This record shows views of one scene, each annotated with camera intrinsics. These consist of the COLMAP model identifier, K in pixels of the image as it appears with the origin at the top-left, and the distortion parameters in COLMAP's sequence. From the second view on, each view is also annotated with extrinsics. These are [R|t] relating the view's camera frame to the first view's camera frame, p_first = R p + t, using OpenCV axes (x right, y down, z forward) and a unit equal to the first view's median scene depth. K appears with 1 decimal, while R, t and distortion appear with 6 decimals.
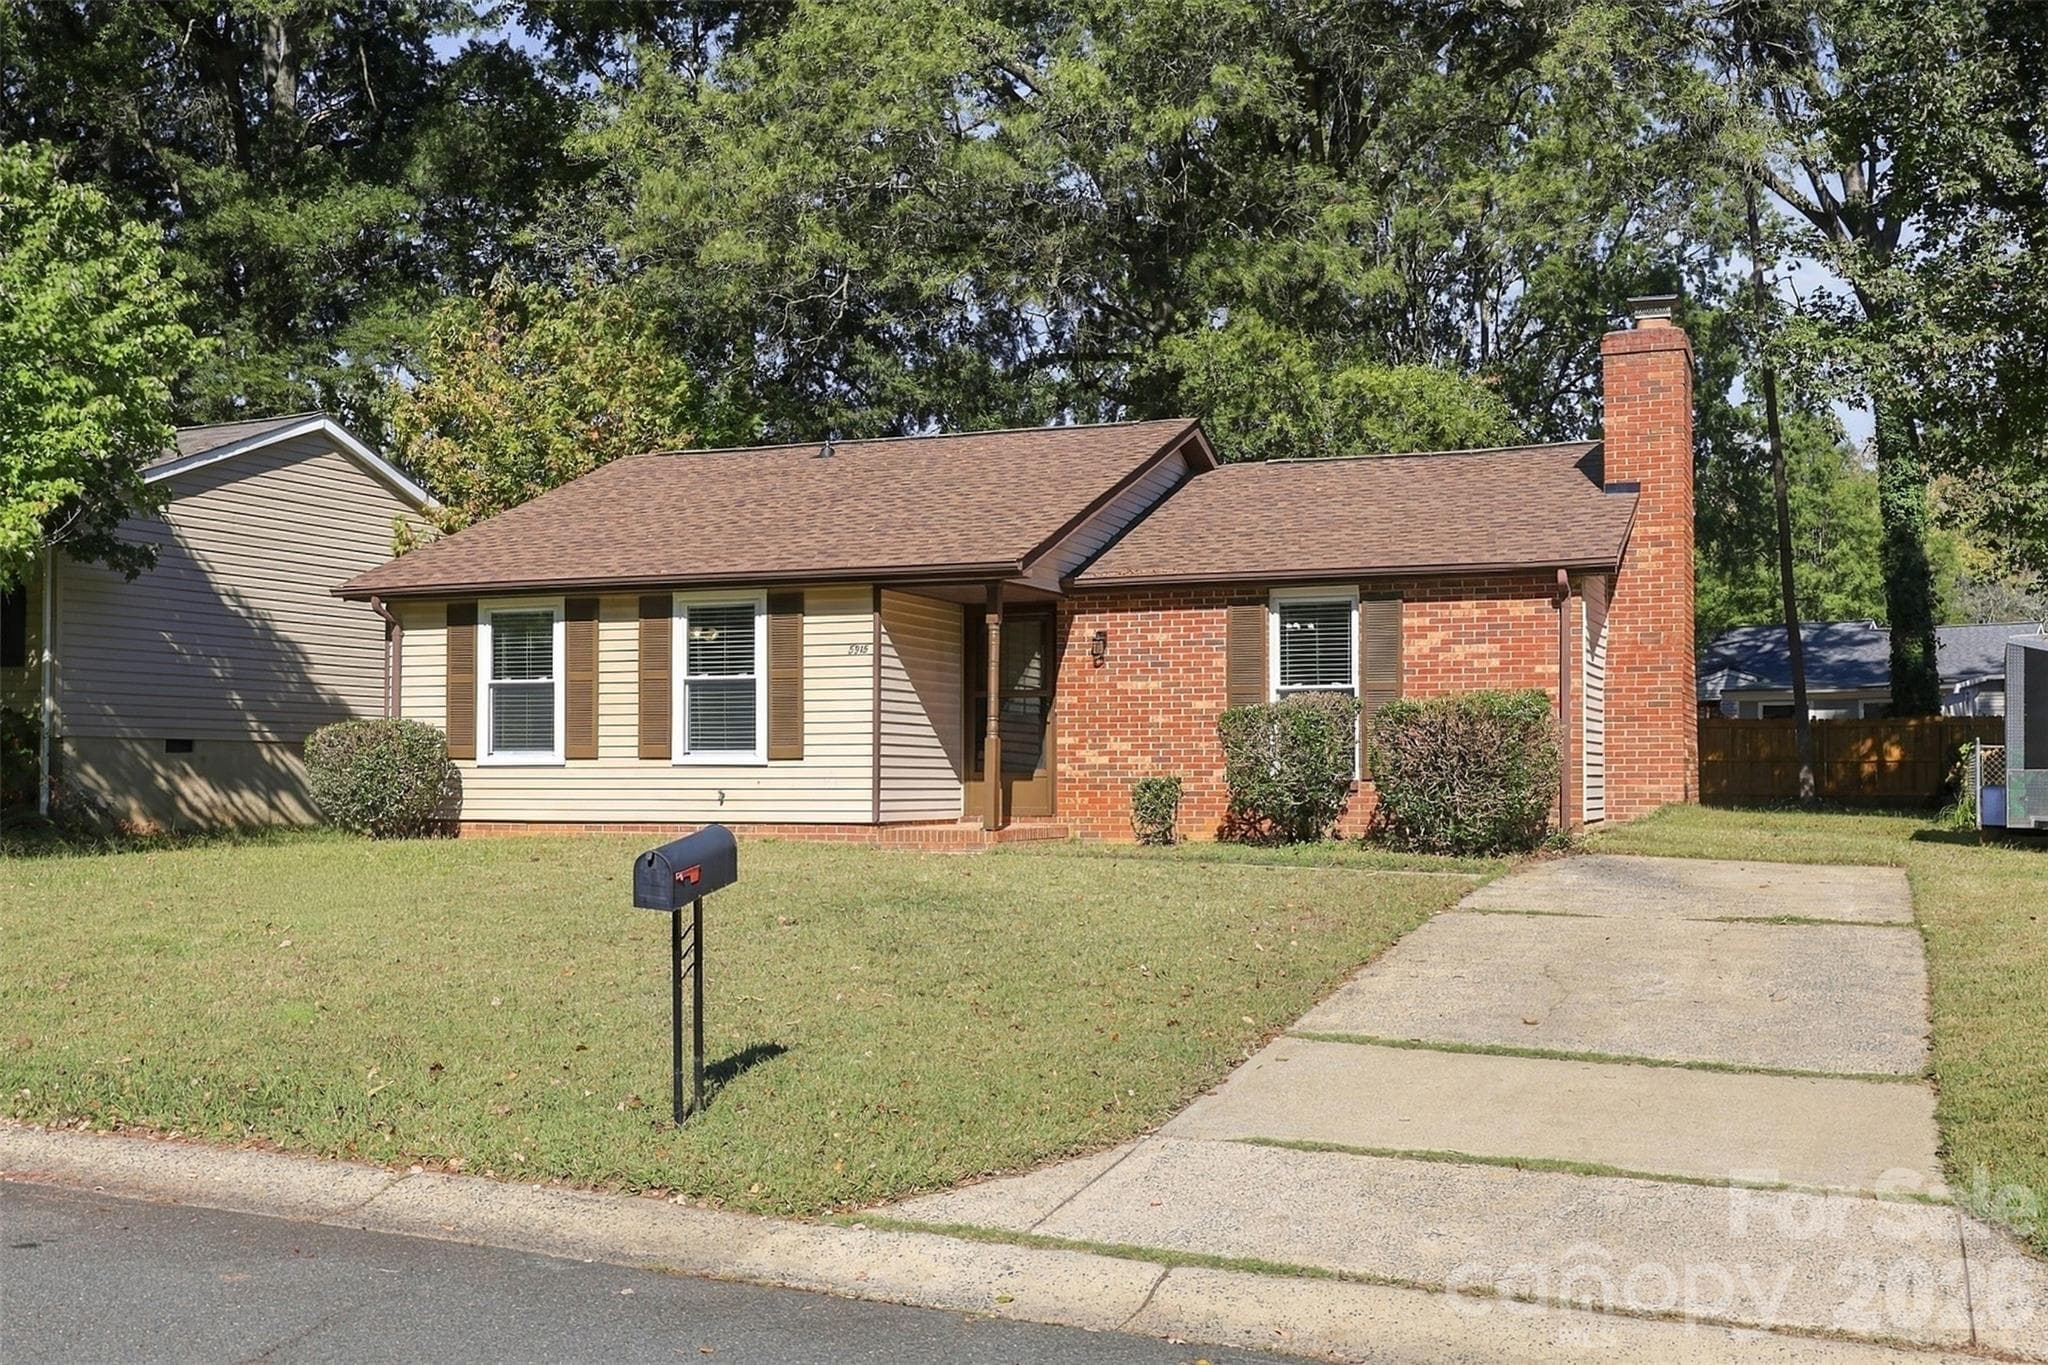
lens RADIAL K [[2189.7, 0, 1045.2], [0, 2189.7, 692.9], [0, 0, 1]] dist [-0.140479, 0.000000]
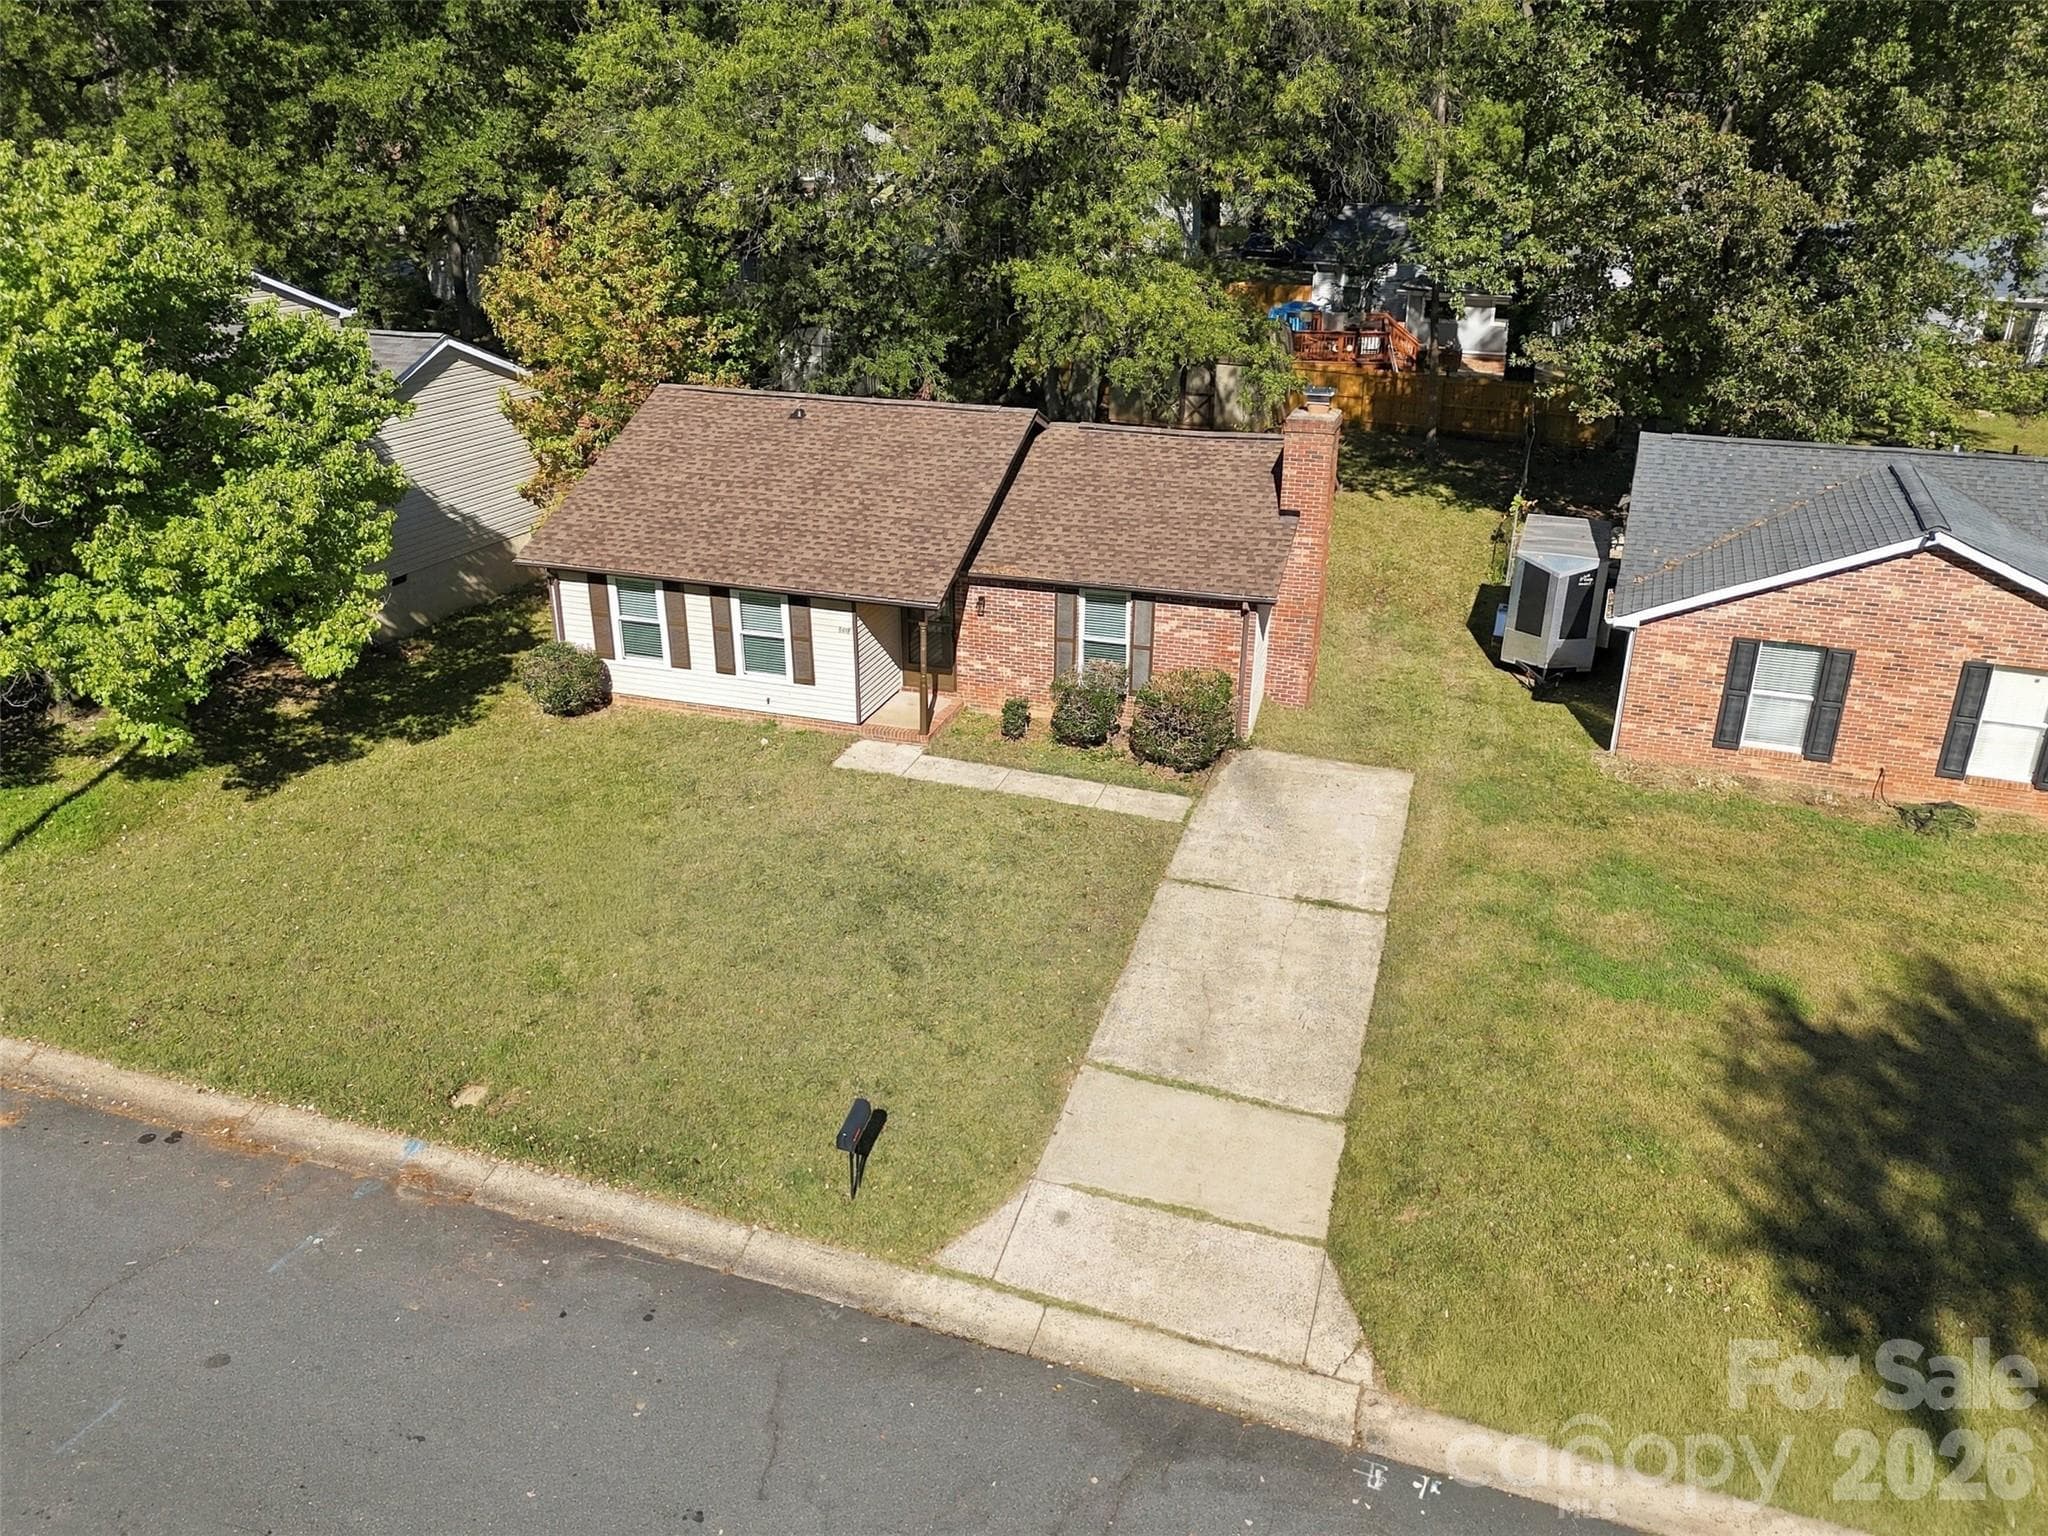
lens RADIAL K [[1605.3, 0, 1034.4], [0, 1605.3, 765.2], [0, 0, 1]] dist [0.029127, -0.015079]
pose [[0.997438, -0.024072, 0.067366, -0.022279], [-0.006948, 0.904635, 0.426131, -0.453384], [-0.071199, -0.425507, 0.902150, -0.203783]]
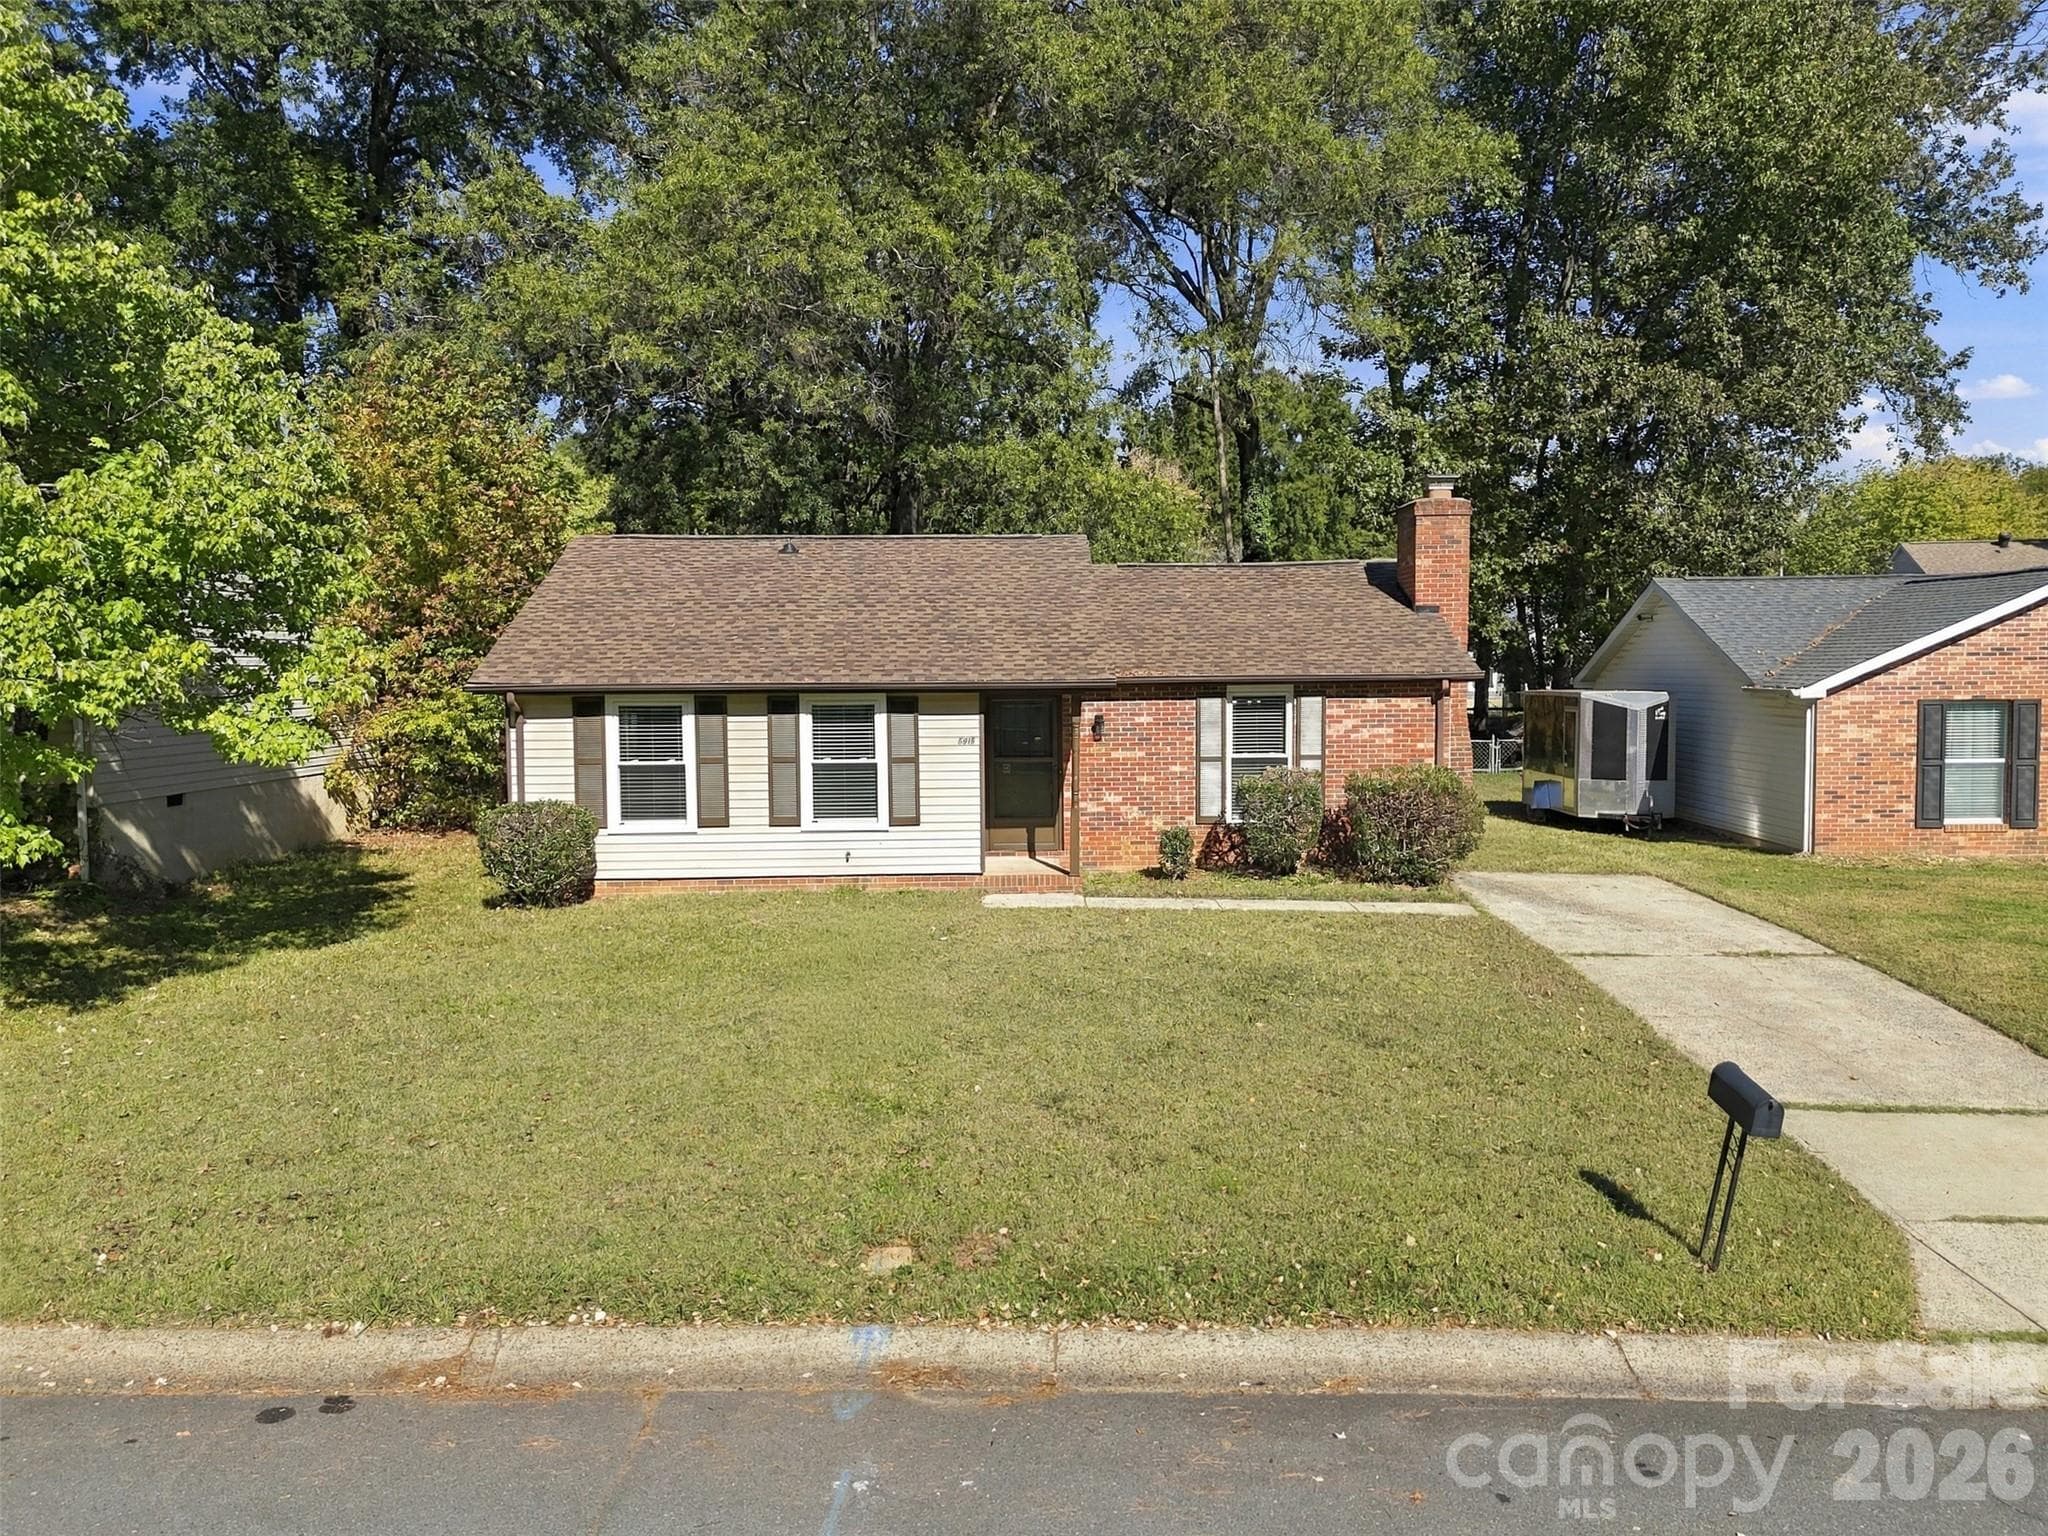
lens RADIAL K [[1605.3, 0, 1019.9], [0, 1605.3, 755.8], [0, 0, 1]] dist [0.029127, -0.015079]
pose [[0.916041, -0.032250, 0.399787, -0.423099], [-0.007290, 0.995259, 0.096990, -0.100094], [-0.401019, -0.091761, 0.911462, 0.113834]]
